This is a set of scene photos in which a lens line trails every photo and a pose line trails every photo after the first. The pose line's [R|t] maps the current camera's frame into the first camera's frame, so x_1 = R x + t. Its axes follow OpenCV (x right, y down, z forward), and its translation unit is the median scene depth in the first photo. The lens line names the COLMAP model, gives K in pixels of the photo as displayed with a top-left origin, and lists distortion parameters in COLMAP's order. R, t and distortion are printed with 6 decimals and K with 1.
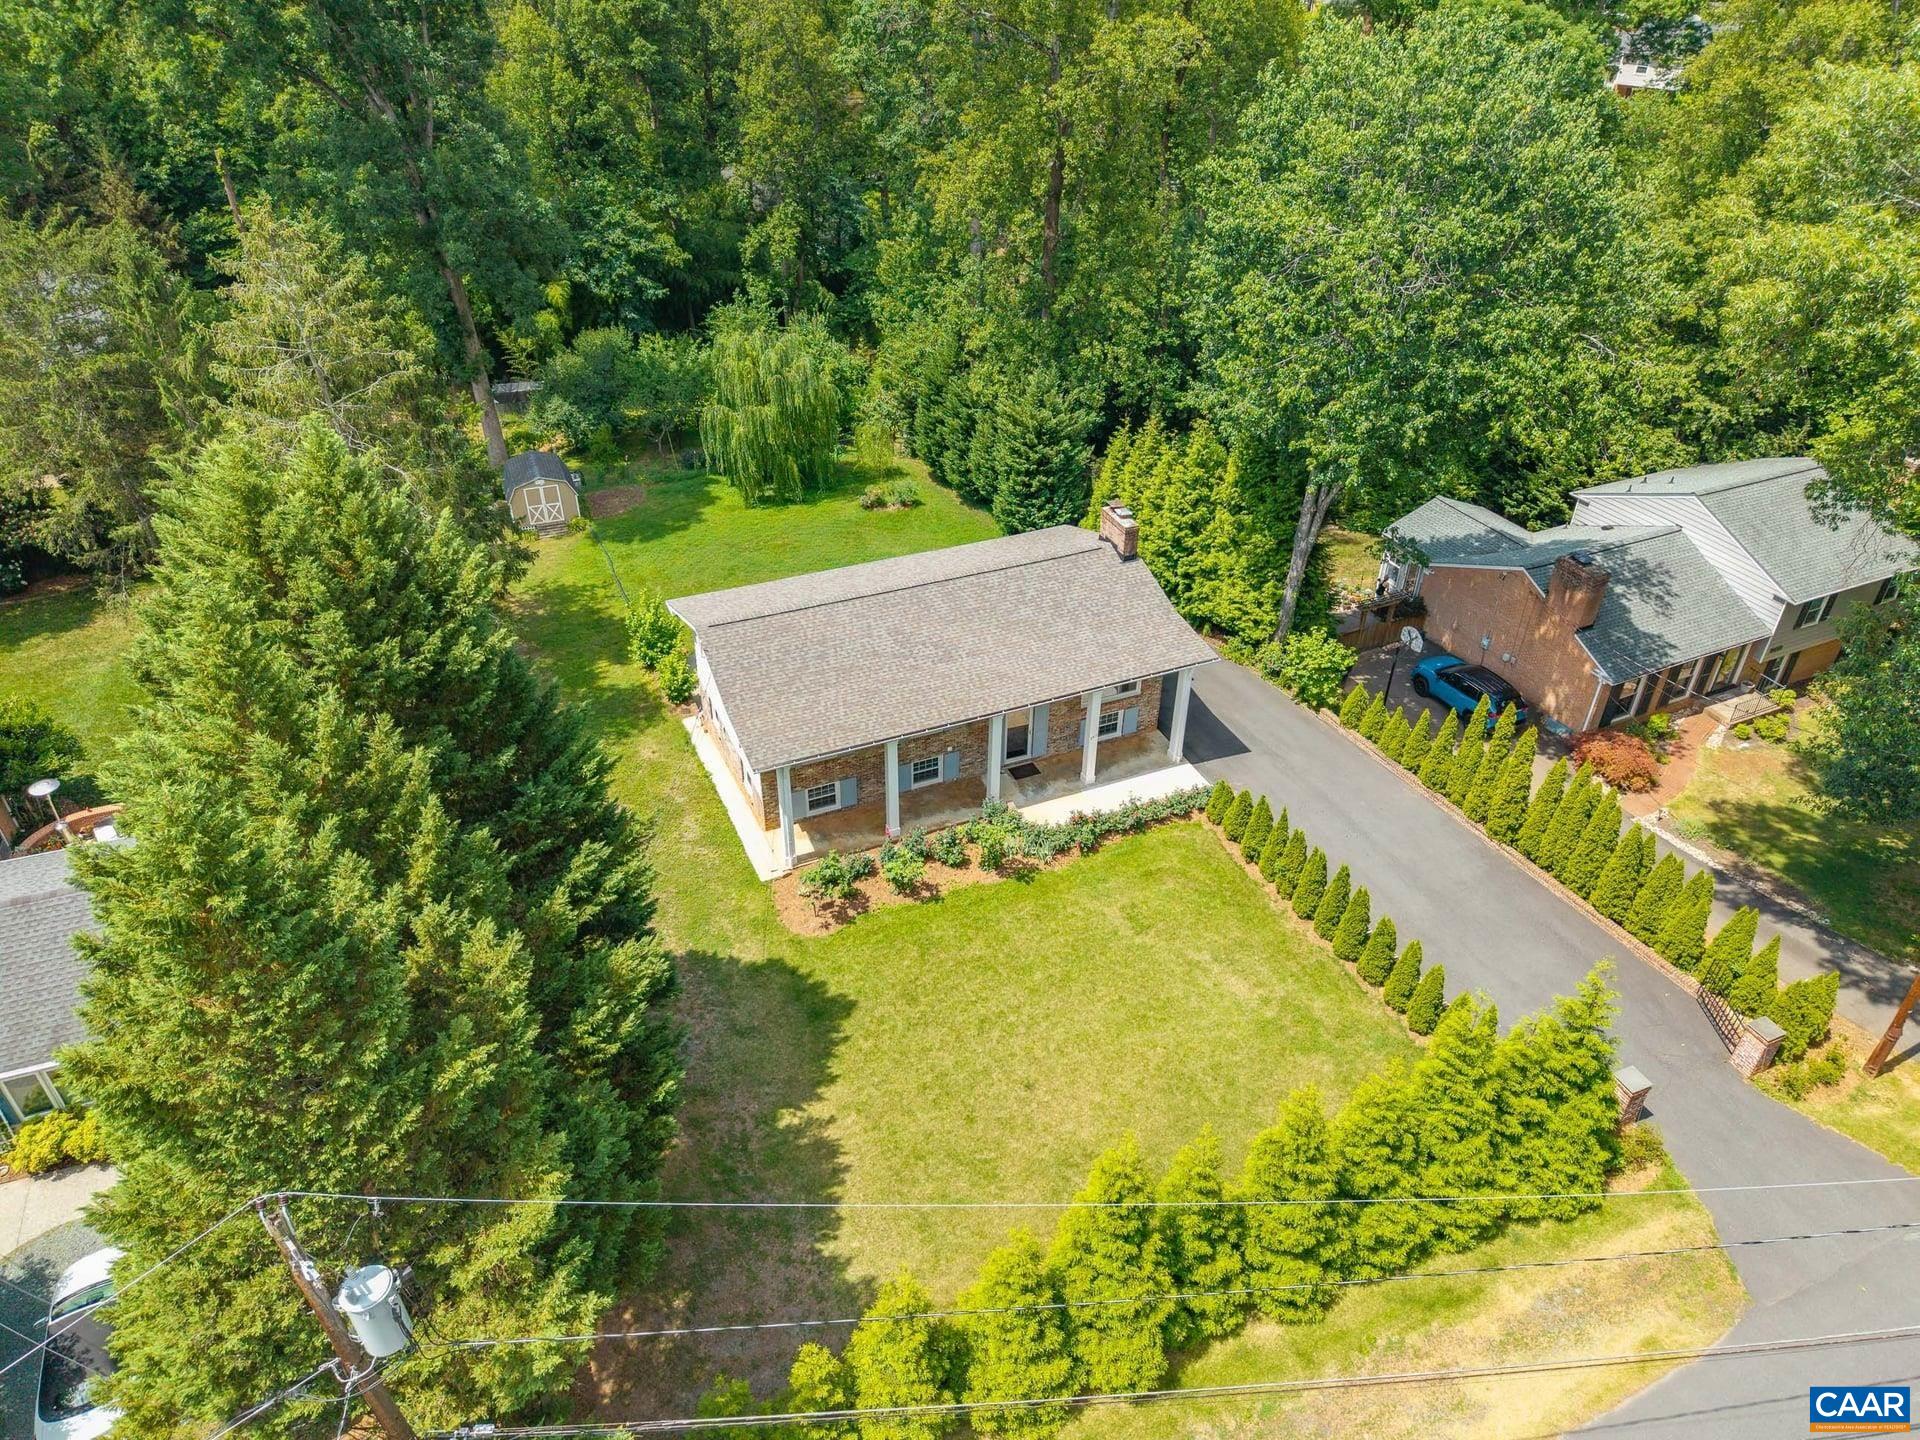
lens RADIAL K [[1297.8, 0, 960.0], [0, 1297.8, 720.0], [0, 0, 1]] dist [0.000375, -0.004245]
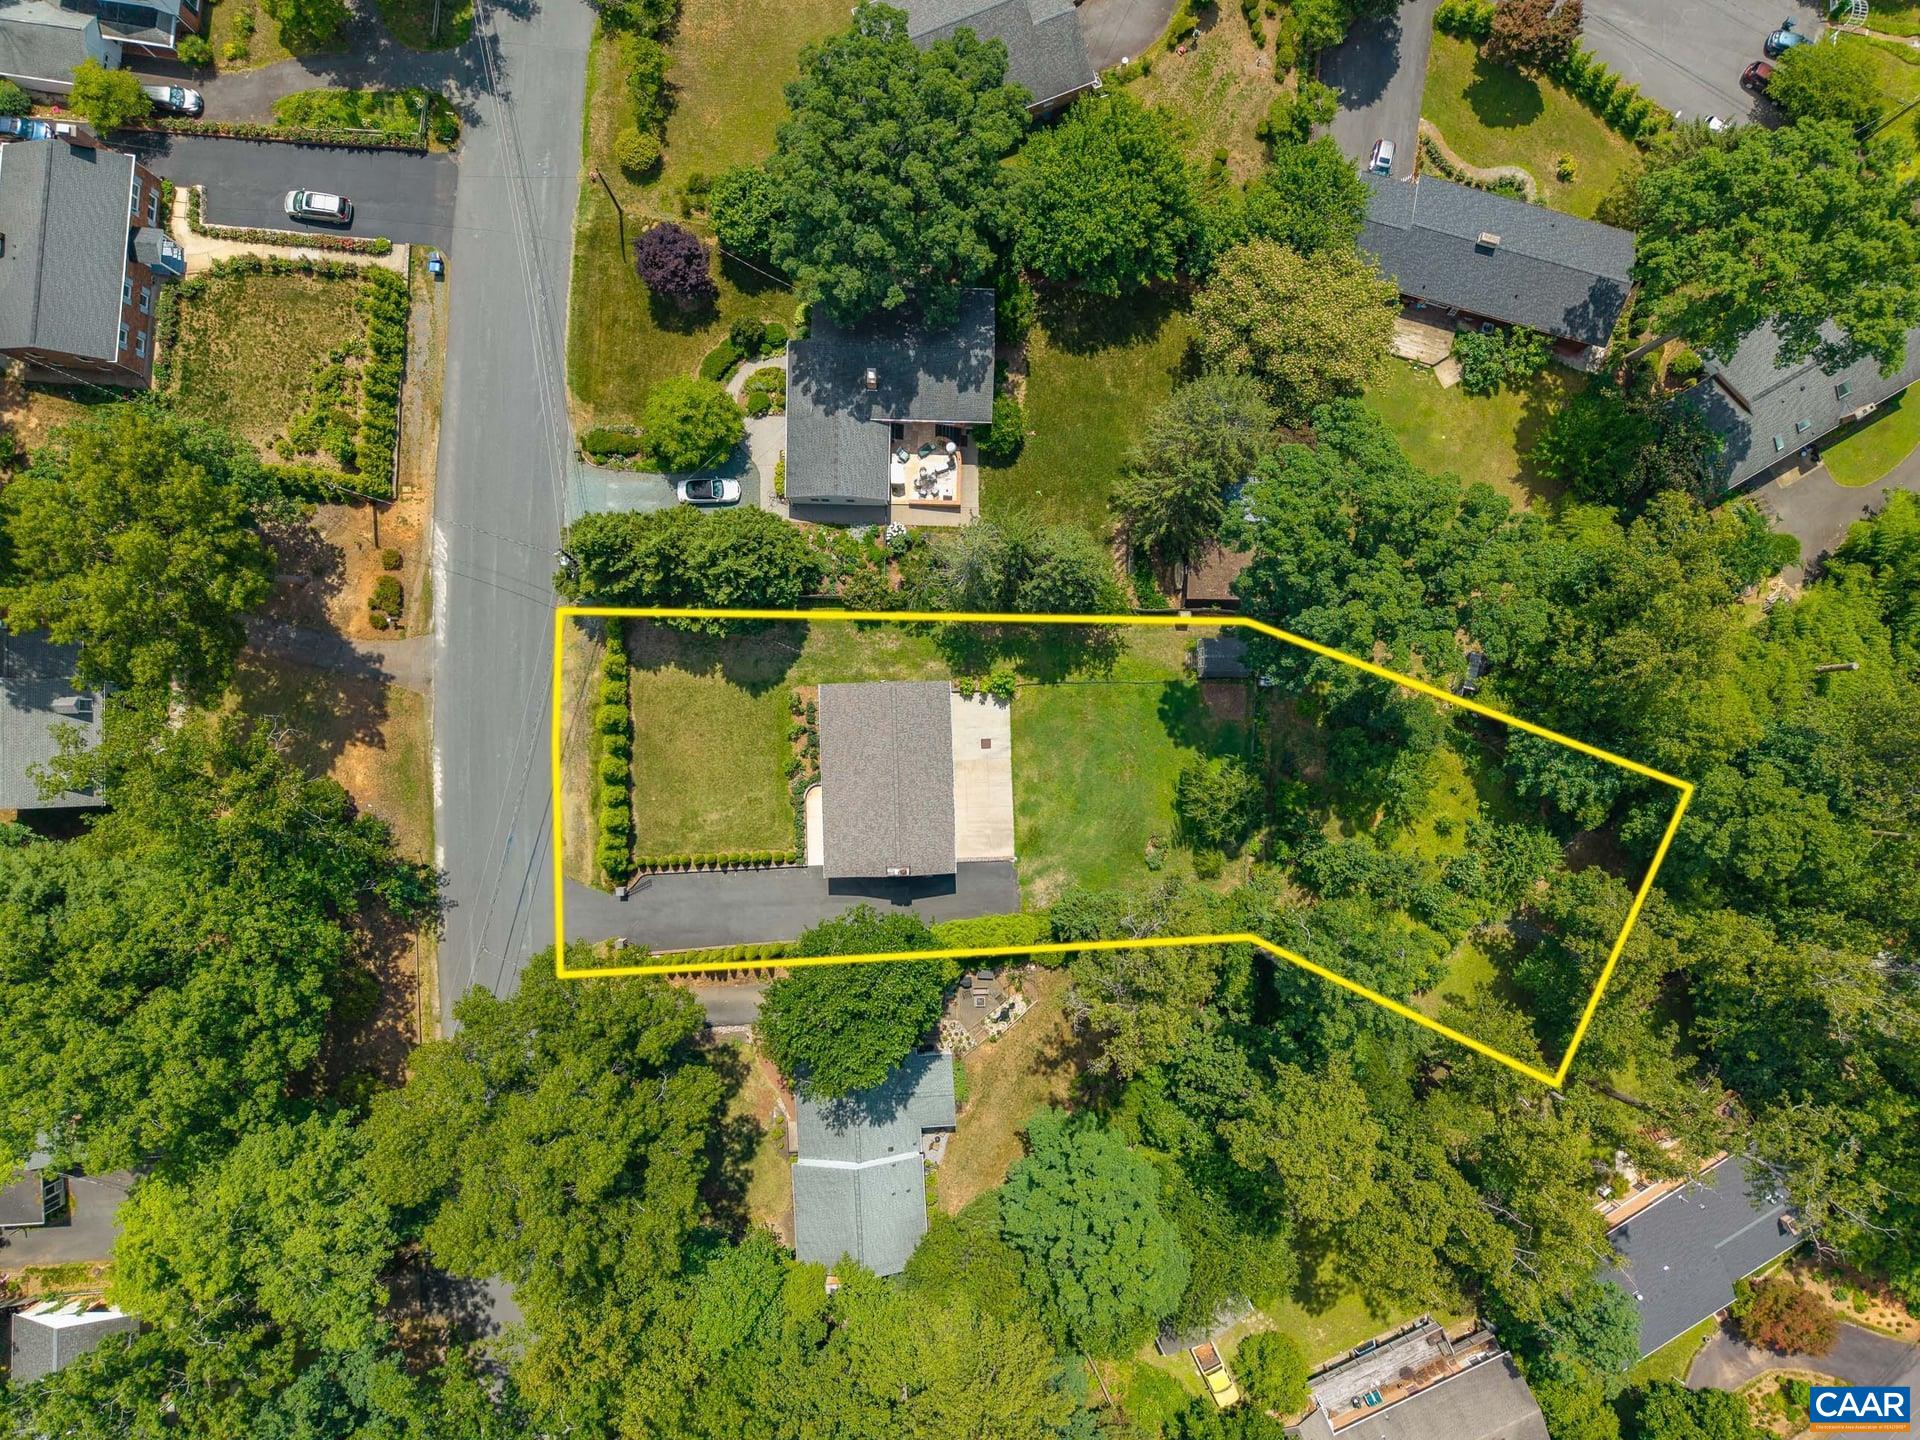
lens RADIAL K [[1298.7, 0, 964.7], [0, 1298.7, 709.4], [0, 0, 1]] dist [0.023434, -0.012940]
pose [[-0.375306, 0.926306, -0.033207, -0.121629], [-0.544331, -0.191263, 0.816776, -2.225407], [0.750233, 0.324616, 0.575999, -0.346594]]
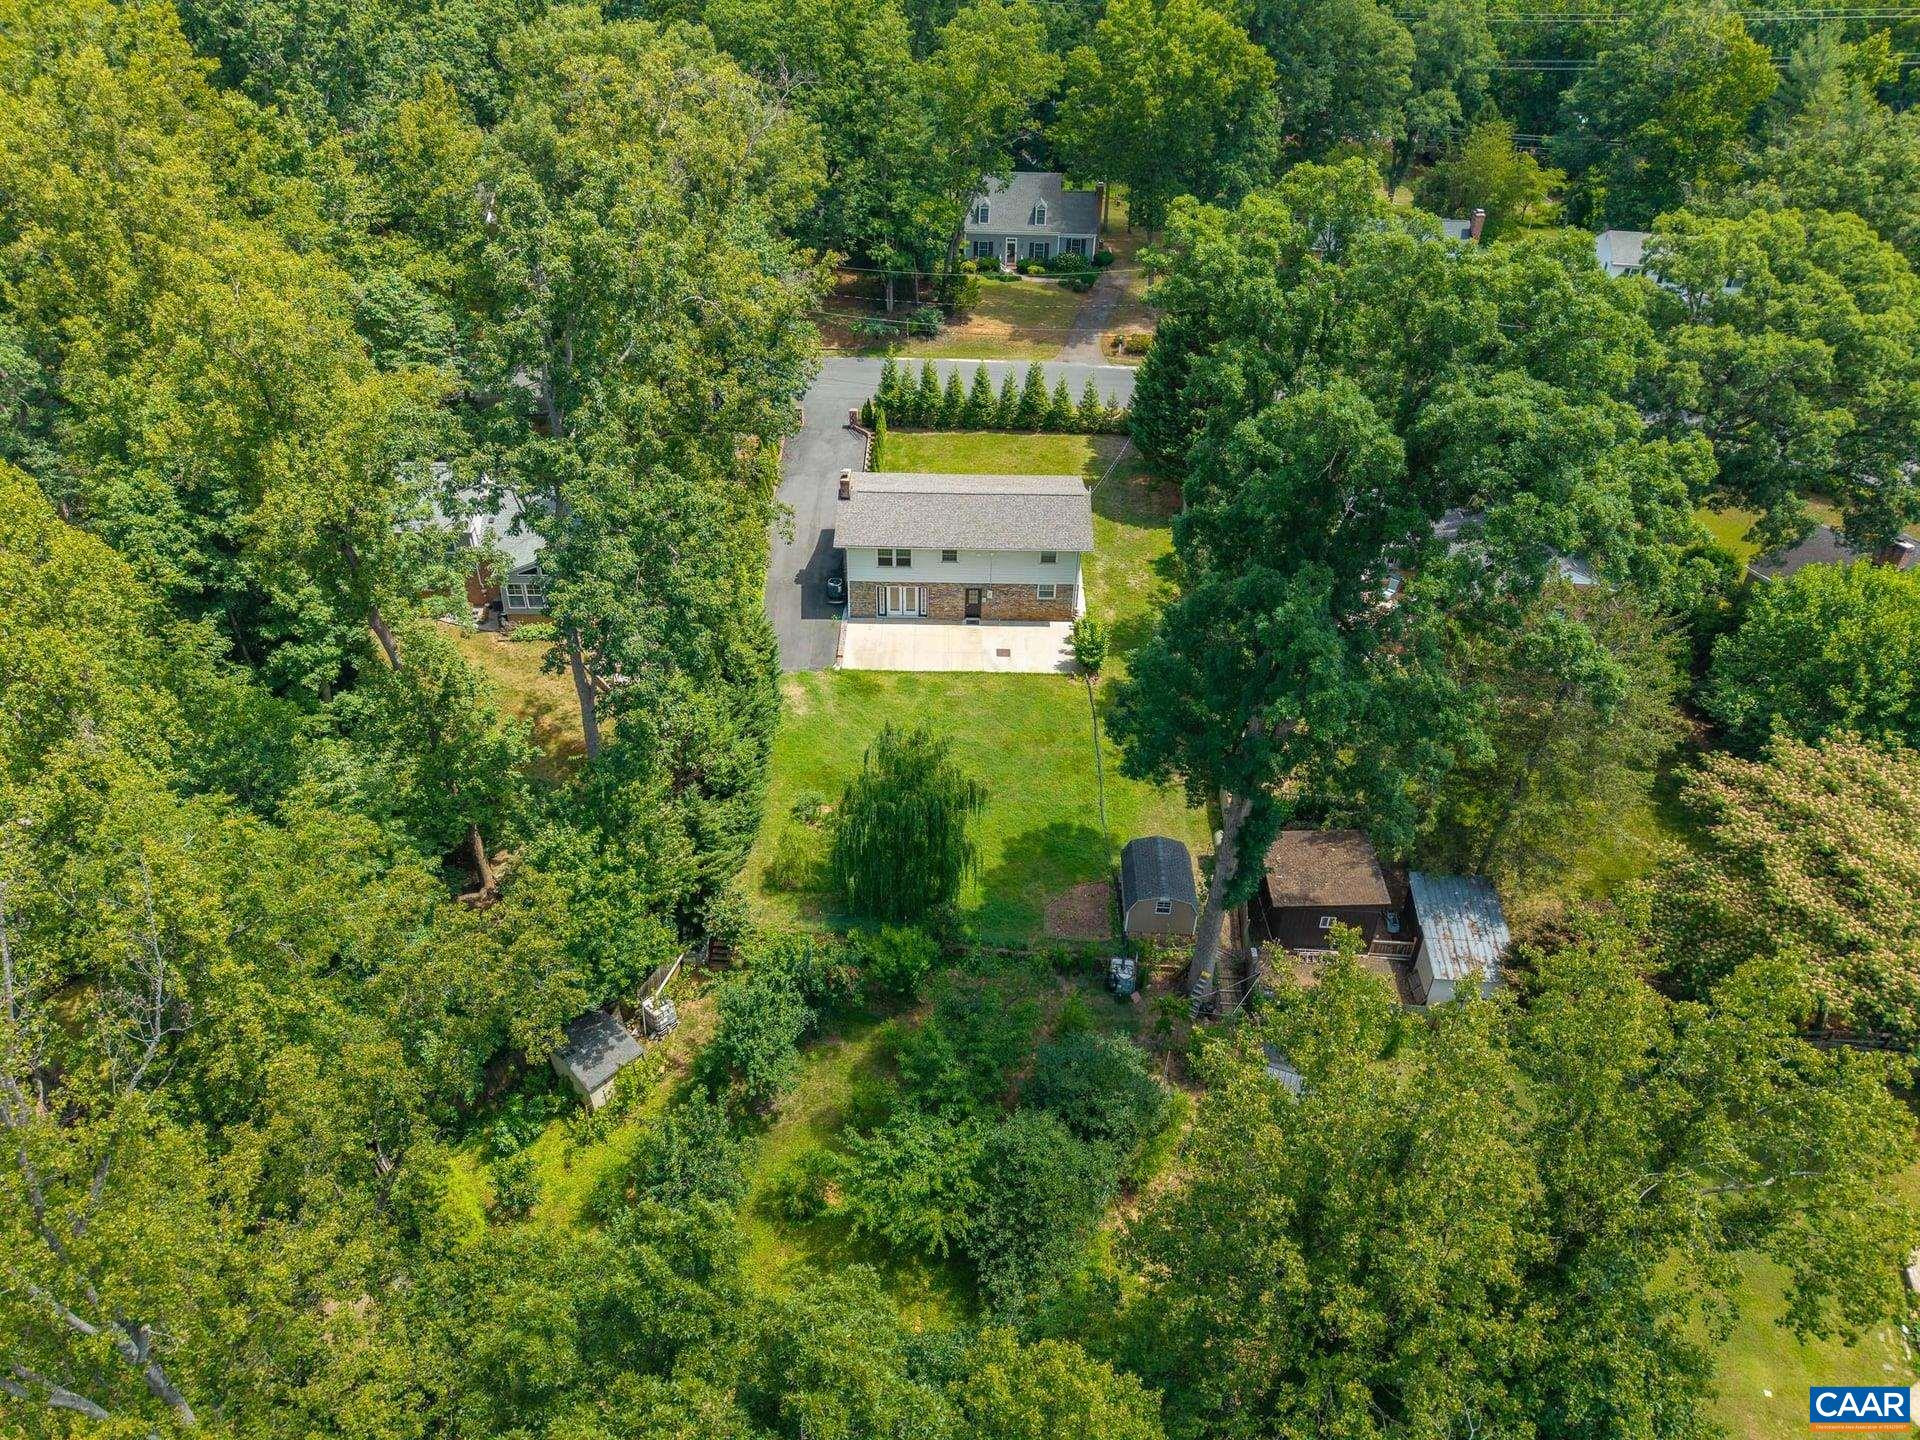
lens RADIAL K [[1298.7, 0, 964.7], [0, 1298.7, 709.4], [0, 0, 1]] dist [0.023434, -0.012940]
pose [[-0.915193, -0.250288, 0.315876, -0.733014], [0.201126, 0.395556, 0.896149, -1.750369], [-0.349242, 0.883680, -0.311671, 1.959195]]
